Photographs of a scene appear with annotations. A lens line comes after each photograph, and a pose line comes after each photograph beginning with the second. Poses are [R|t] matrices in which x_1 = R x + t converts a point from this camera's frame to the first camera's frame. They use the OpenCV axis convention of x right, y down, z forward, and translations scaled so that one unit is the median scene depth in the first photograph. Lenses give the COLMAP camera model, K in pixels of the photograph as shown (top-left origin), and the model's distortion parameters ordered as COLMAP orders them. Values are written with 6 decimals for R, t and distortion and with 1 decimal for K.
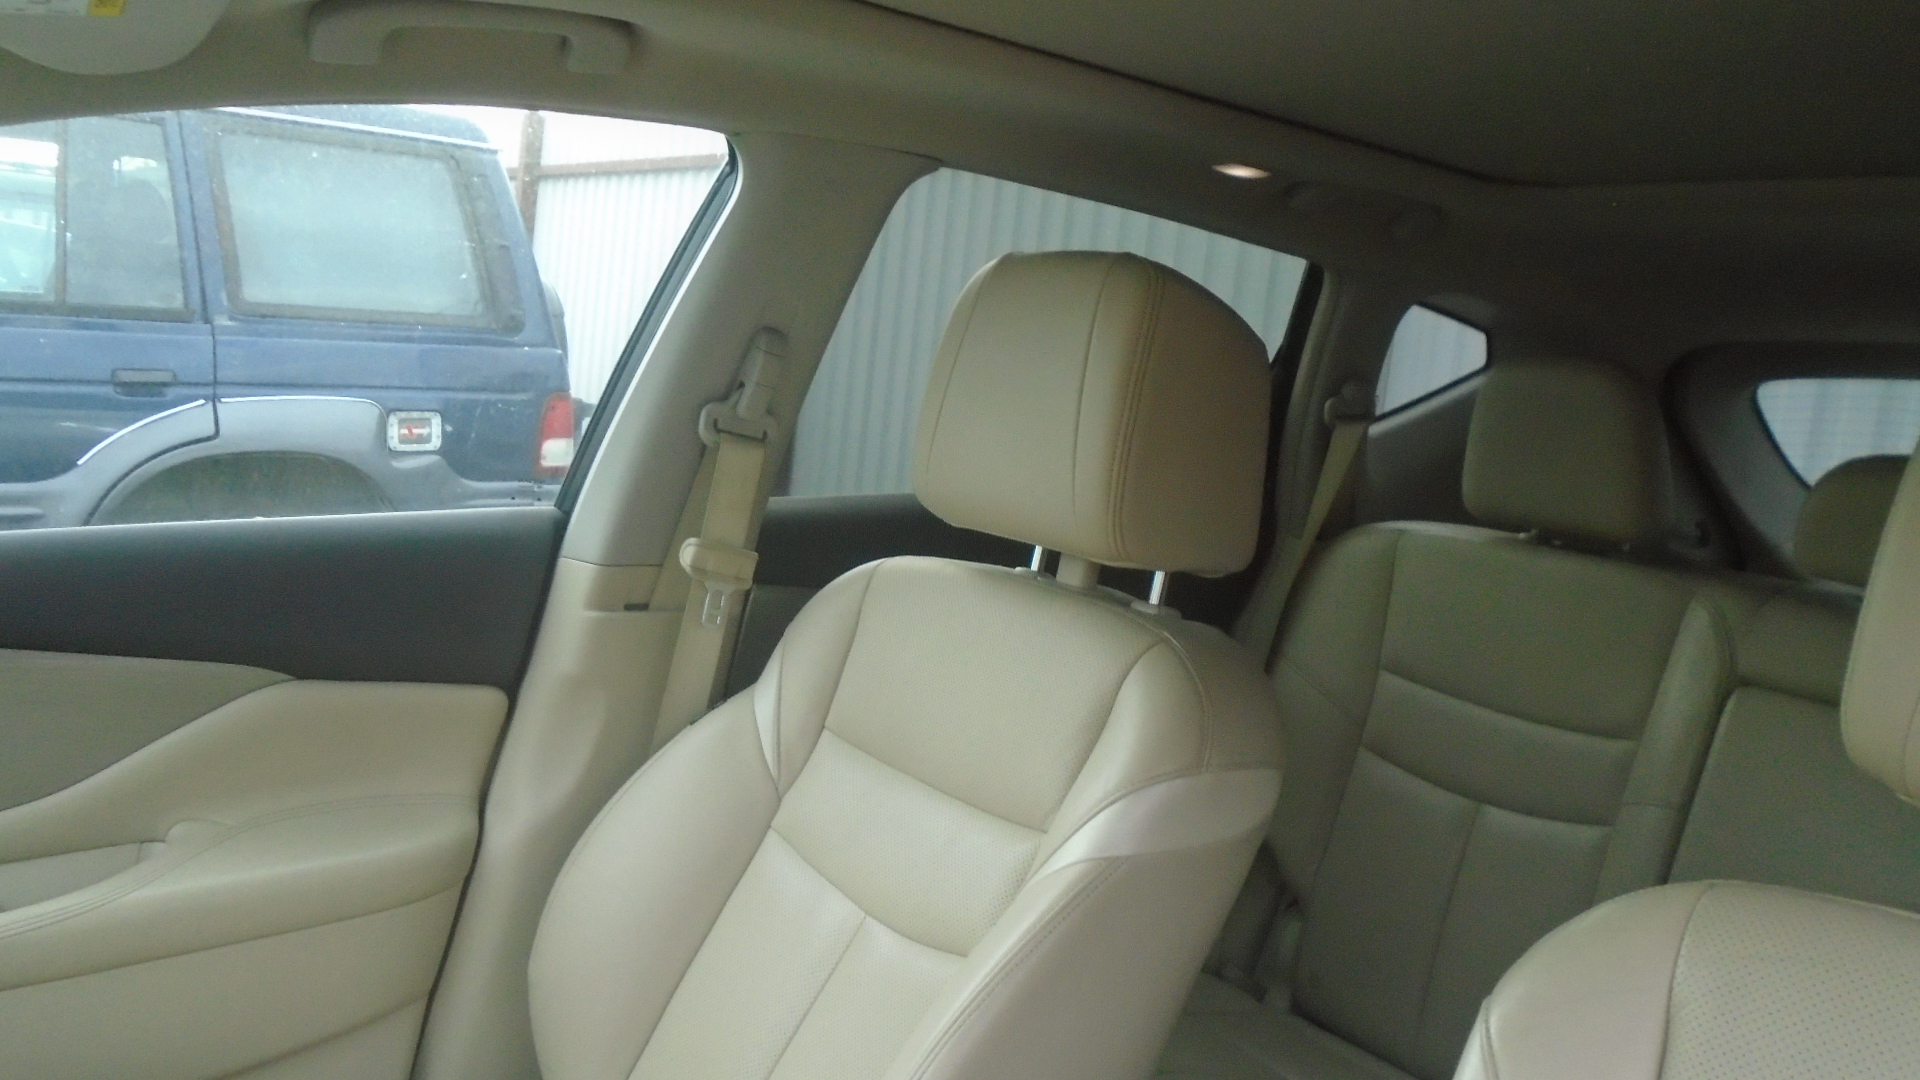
lens RADIAL K [[1485.0, 0, 960.0], [0, 1485.0, 540.0], [0, 0, 1]] dist [-0.000406, -0.008101]
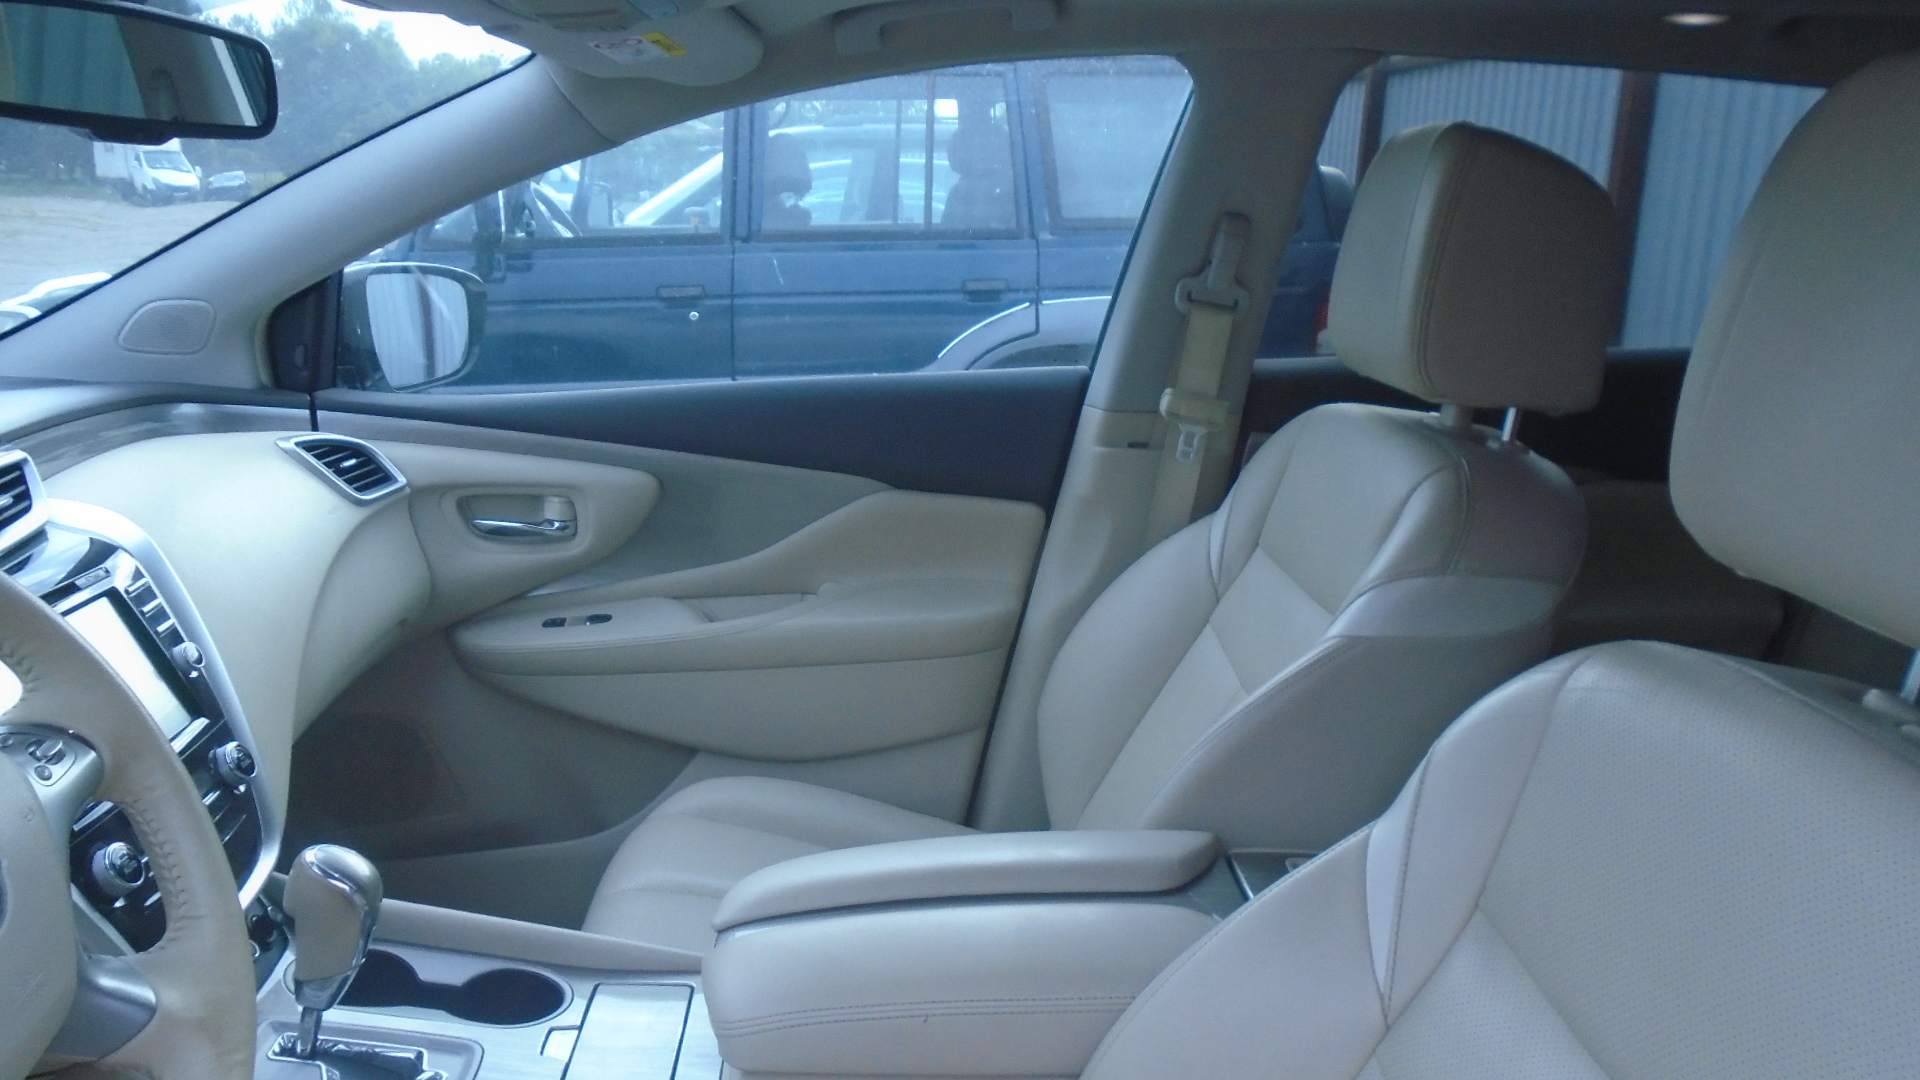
lens RADIAL K [[1485.0, 0, 960.0], [0, 1485.0, 540.0], [0, 0, 1]] dist [-0.000406, -0.008101]
pose [[0.828756, 0.048409, -0.557512, 0.367777], [-0.010481, 0.997419, 0.071026, 0.037976], [0.559512, -0.053020, 0.827125, -0.130174]]
